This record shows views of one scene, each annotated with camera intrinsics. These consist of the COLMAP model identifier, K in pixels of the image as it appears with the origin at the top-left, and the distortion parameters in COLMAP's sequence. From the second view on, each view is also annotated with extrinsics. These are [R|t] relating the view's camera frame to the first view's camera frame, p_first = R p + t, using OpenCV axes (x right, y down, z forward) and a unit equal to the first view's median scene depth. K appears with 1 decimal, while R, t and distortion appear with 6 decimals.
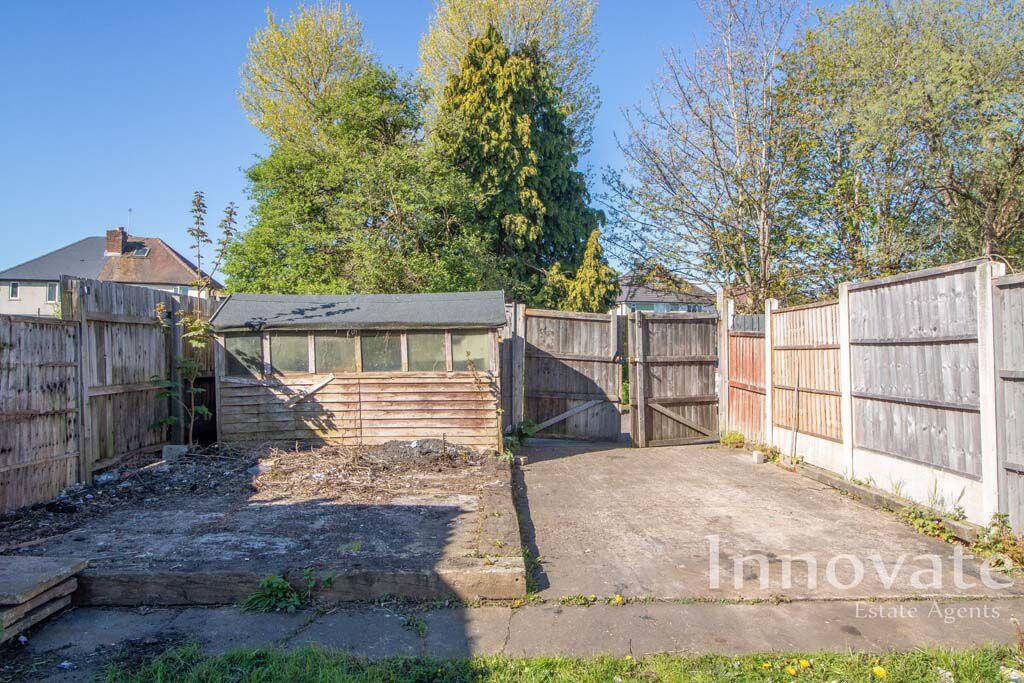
lens RADIAL K [[461.0, 0, 515.5], [0, 461.0, 347.3], [0, 0, 1]] dist [-0.000299, 0.000012]
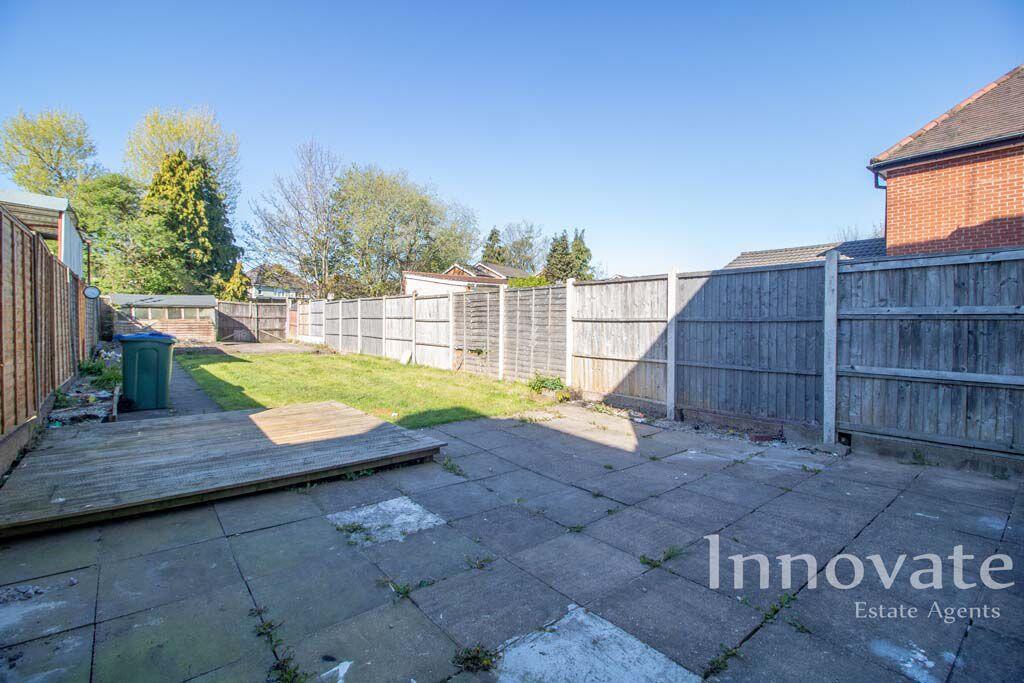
lens RADIAL K [[481.0, 0, 520.8], [0, 481.0, 323.3], [0, 0, 1]] dist [-0.006181, -0.000531]
pose [[0.736648, 0.001492, 0.676275, -0.385863], [-0.009360, 0.999924, 0.007990, 0.014978], [-0.676212, -0.012216, 0.736606, -1.593556]]
